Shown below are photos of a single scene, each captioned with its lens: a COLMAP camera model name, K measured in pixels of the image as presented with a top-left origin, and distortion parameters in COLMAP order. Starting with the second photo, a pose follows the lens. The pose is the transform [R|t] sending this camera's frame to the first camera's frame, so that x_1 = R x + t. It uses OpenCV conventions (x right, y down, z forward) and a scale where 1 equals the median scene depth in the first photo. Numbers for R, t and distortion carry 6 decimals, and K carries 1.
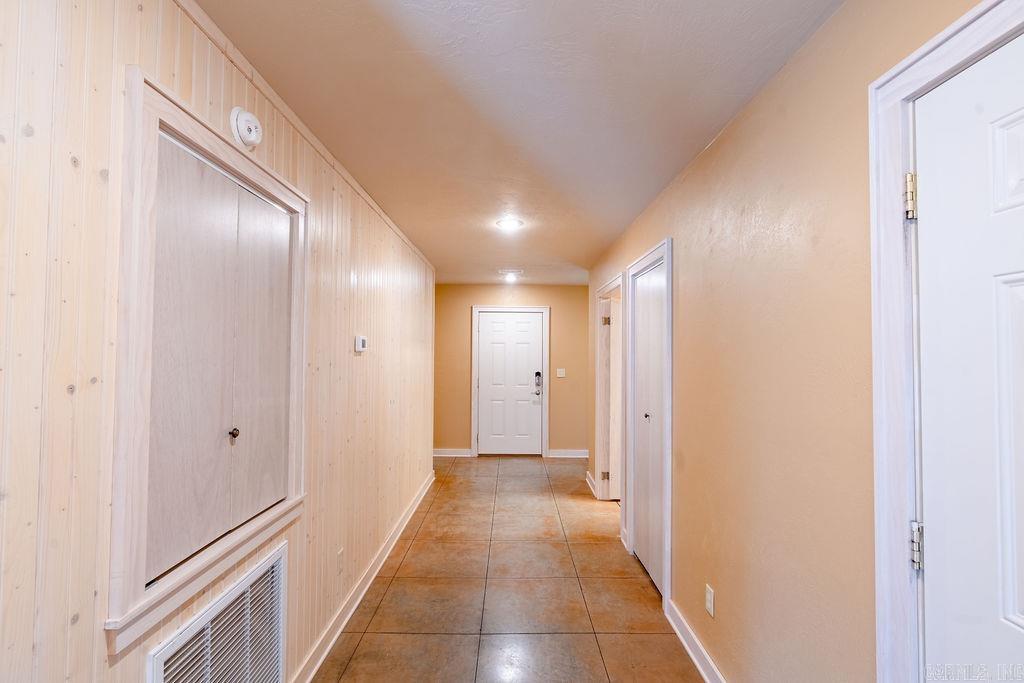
lens RADIAL K [[463.8, 0, 511.4], [0, 463.8, 343.1], [0, 0, 1]] dist [-0.007883, 0.002879]
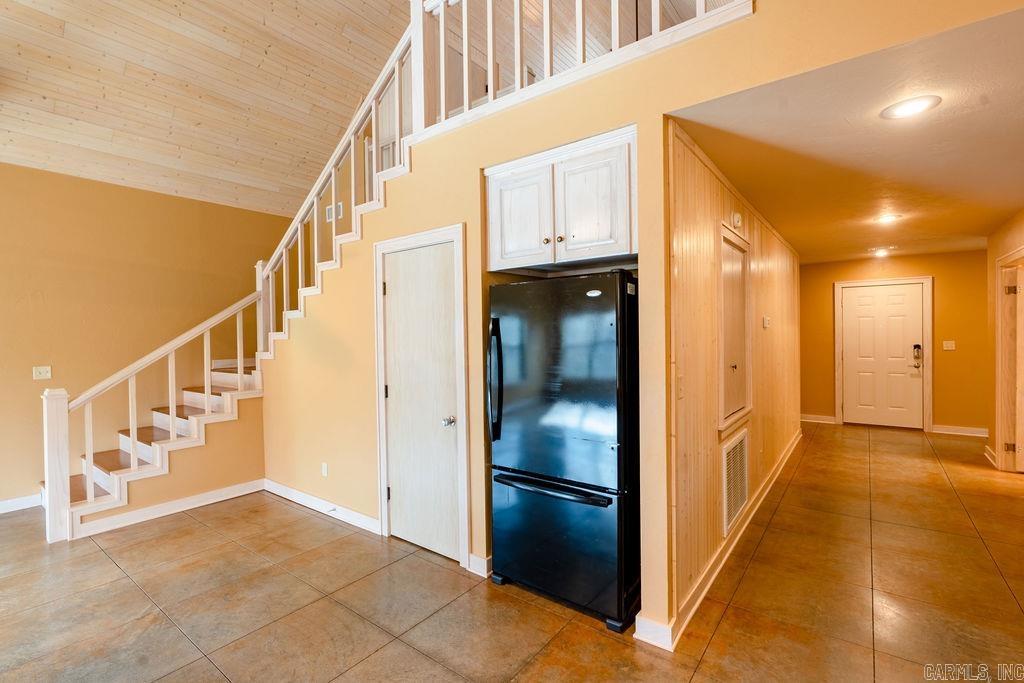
lens RADIAL K [[463.8, 0, 512.1], [0, 463.8, 341.1], [0, 0, 1]] dist [-0.007883, 0.002879]
pose [[0.791848, -0.011571, -0.610609, -0.032627], [0.037294, 0.998871, 0.029435, -0.007560], [0.609579, -0.046080, 0.791385, -0.391785]]
